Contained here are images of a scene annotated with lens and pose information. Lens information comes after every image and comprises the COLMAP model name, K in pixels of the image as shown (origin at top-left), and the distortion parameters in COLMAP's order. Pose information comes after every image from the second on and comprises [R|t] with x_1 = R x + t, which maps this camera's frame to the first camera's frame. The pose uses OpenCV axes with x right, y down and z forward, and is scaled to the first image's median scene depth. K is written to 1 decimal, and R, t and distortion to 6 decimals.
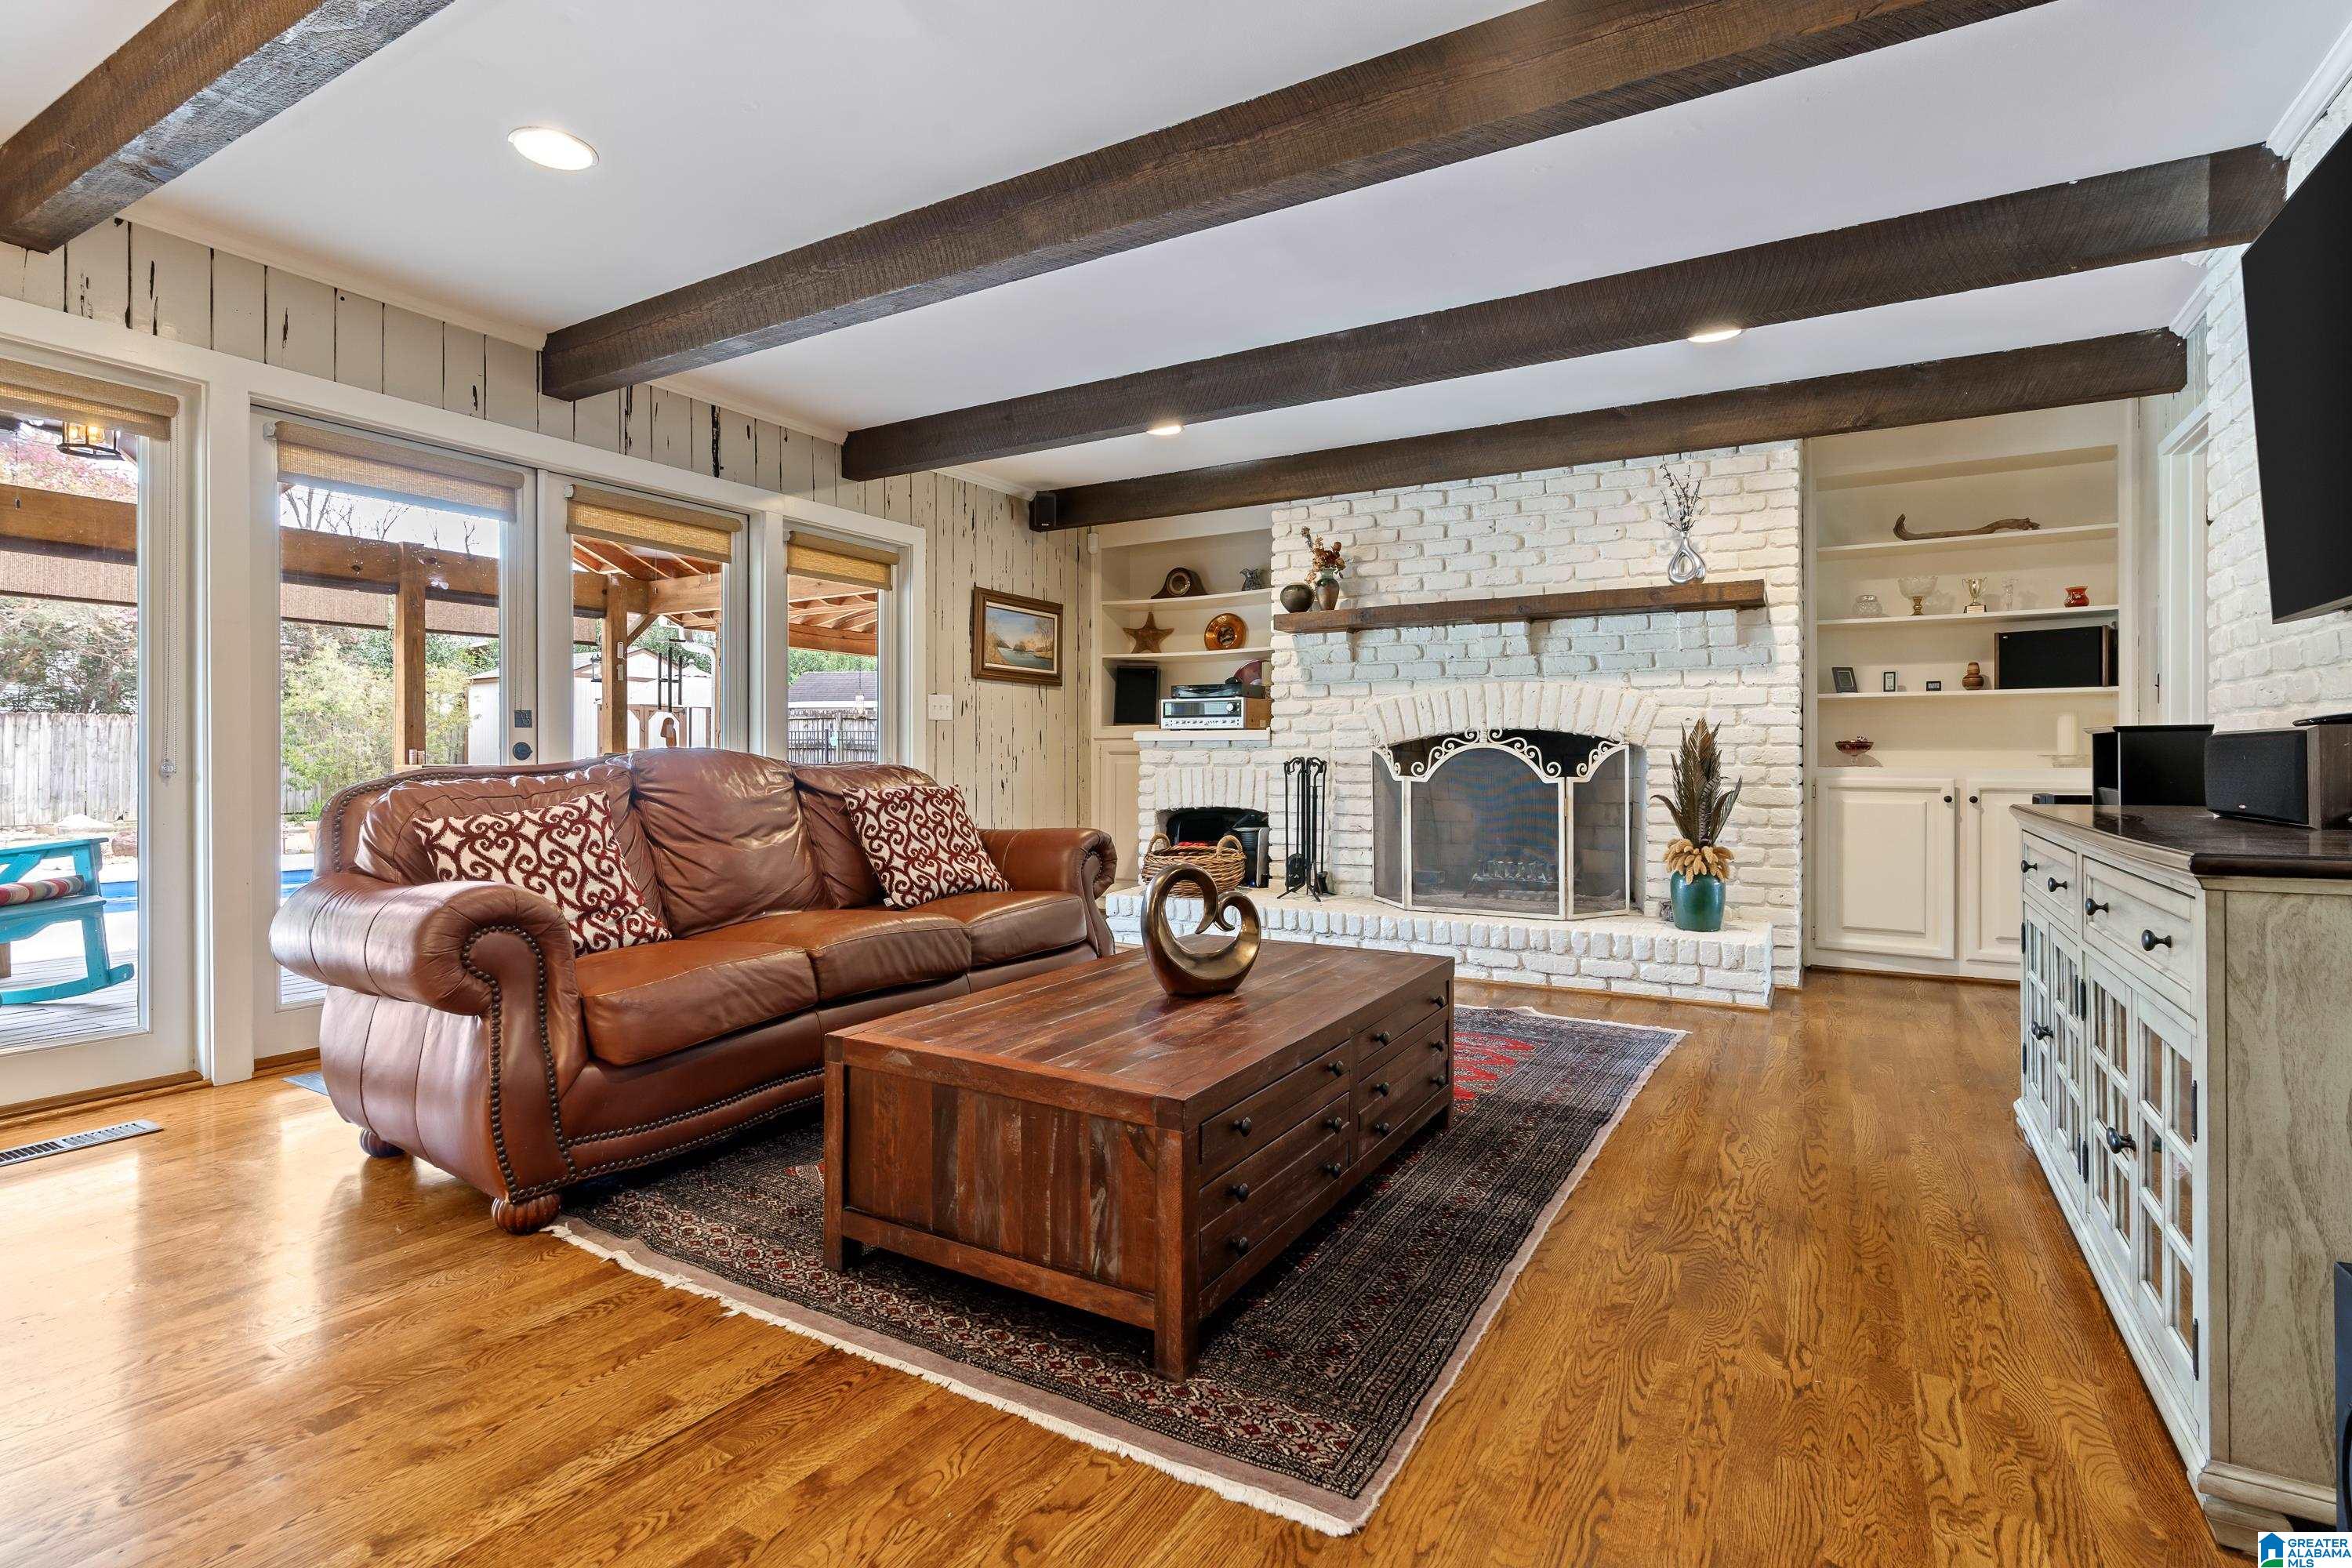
lens RADIAL K [[1138.0, 0, 1176.0], [0, 1138.0, 784.0], [0, 0, 1]] dist [-0.019327, 0.000005]
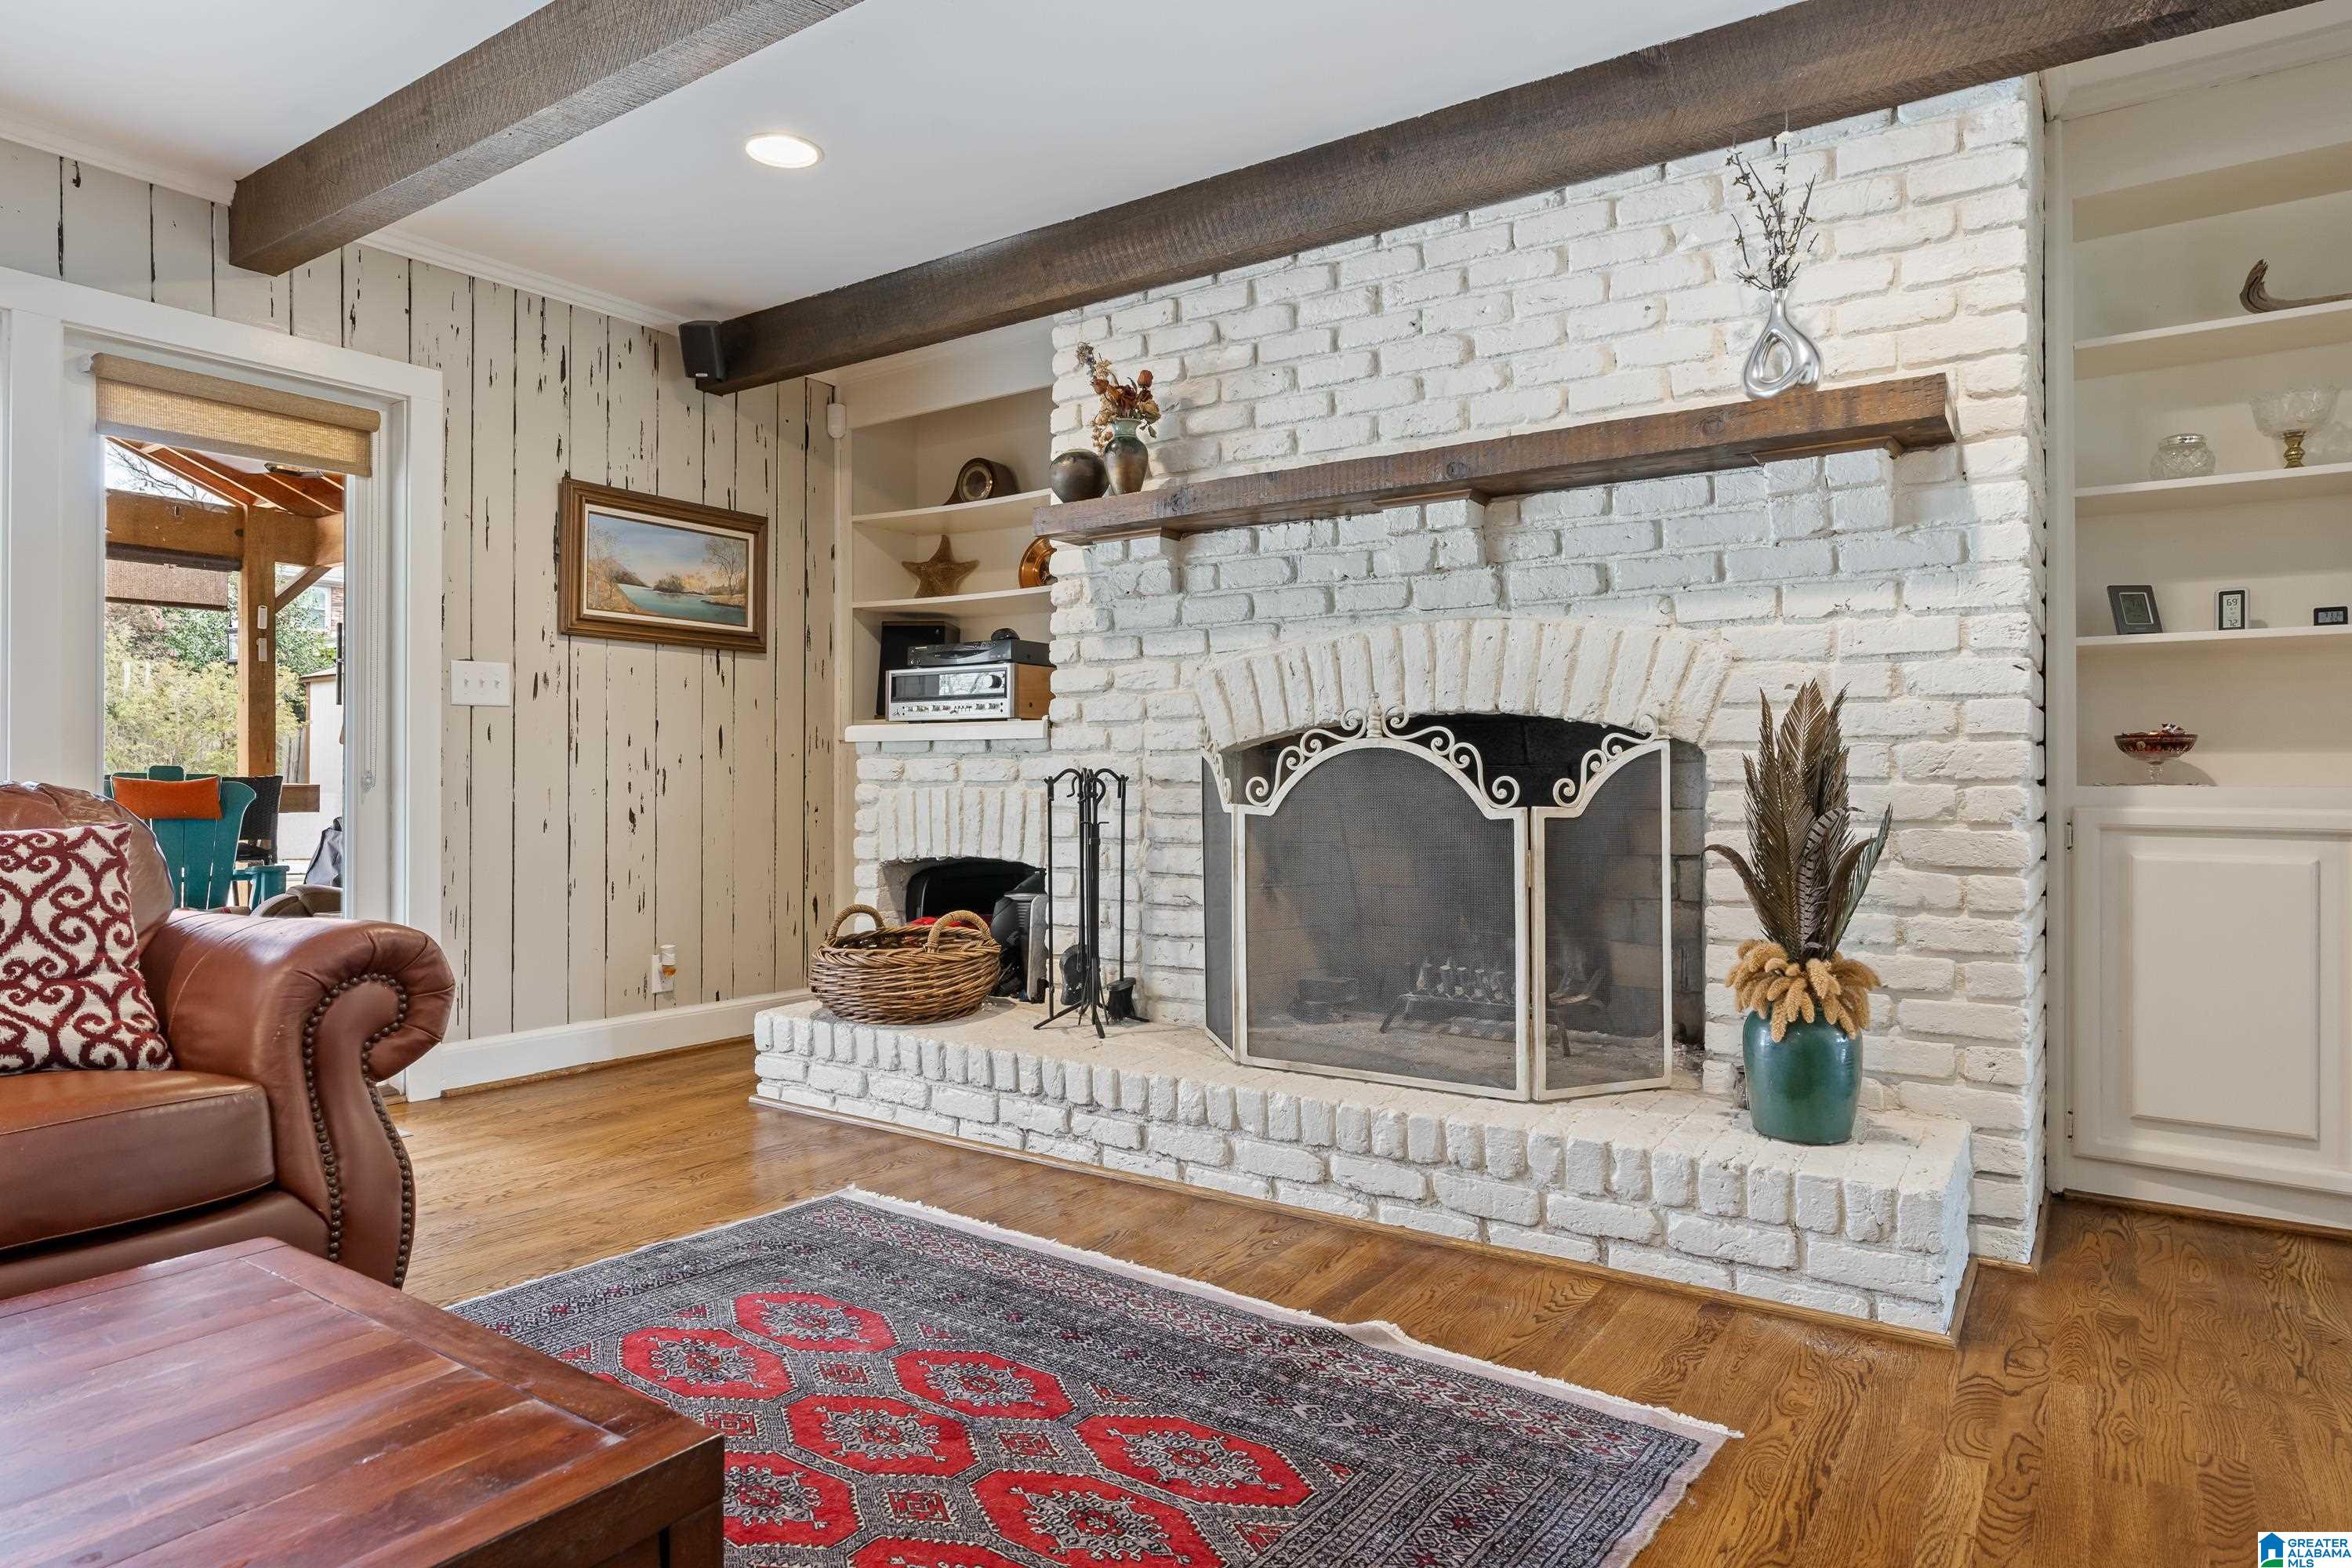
lens RADIAL K [[1380.0, 0, 1180.1], [0, 1380.0, 797.6], [0, 0, 1]] dist [-0.004680, -0.000436]
pose [[0.997296, -0.000025, -0.073487, 0.223404], [-0.000558, 0.999969, -0.007908, -0.004930], [0.073484, 0.007927, 0.997265, 0.375983]]
